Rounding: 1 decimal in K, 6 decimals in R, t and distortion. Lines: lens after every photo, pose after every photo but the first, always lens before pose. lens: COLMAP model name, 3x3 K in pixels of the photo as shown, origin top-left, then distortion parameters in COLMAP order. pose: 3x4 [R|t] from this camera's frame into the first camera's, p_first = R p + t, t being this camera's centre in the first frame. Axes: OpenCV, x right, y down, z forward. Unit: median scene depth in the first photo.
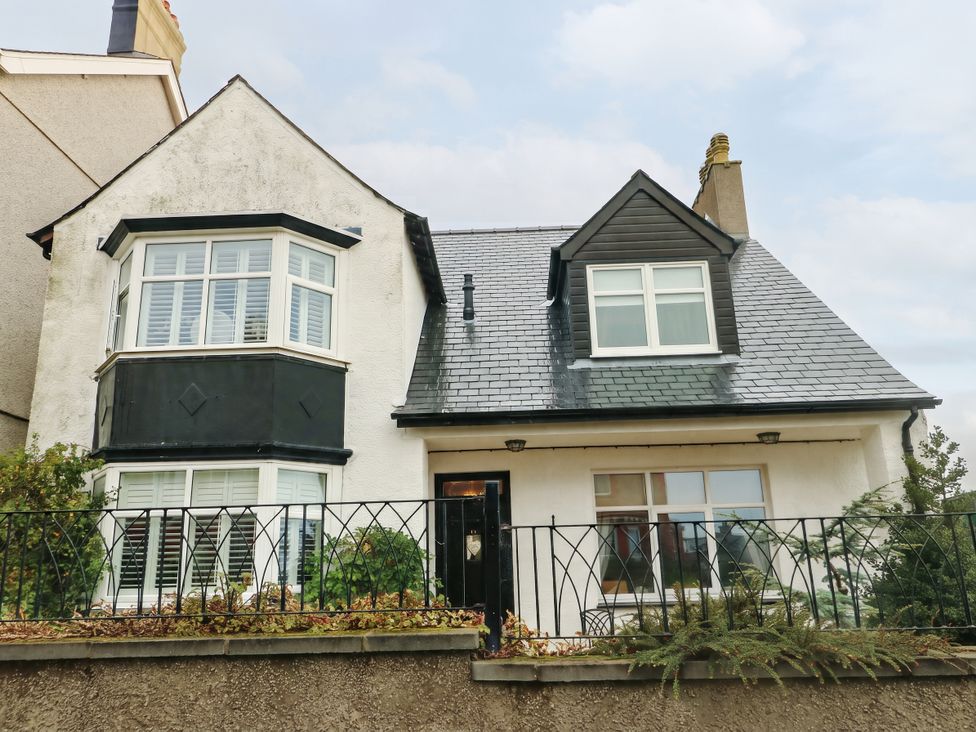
lens RADIAL K [[740.9, 0, 488.0], [0, 740.9, 366.0], [0, 0, 1]] dist [-0.003733, -0.001378]
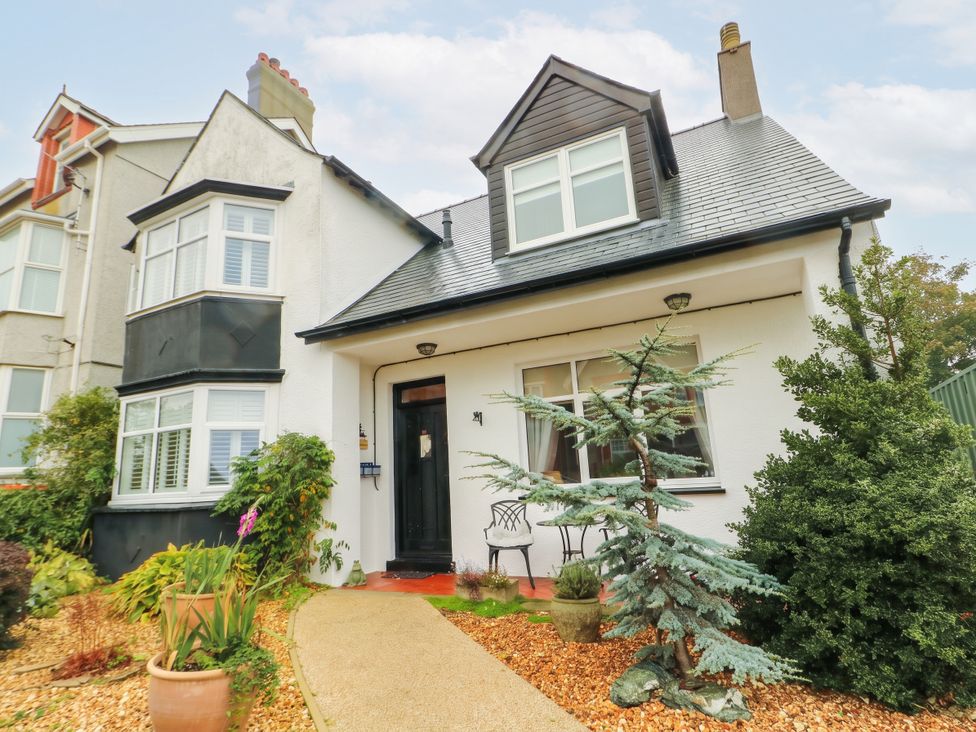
lens RADIAL K [[507.0, 0, 487.7], [0, 507.0, 368.8], [0, 0, 1]] dist [0.005333, -0.016152]
pose [[0.911657, -0.113058, -0.395093, 0.378171], [0.140960, 0.989115, 0.042219, 0.111092], [0.386019, -0.094182, 0.917670, 0.351862]]
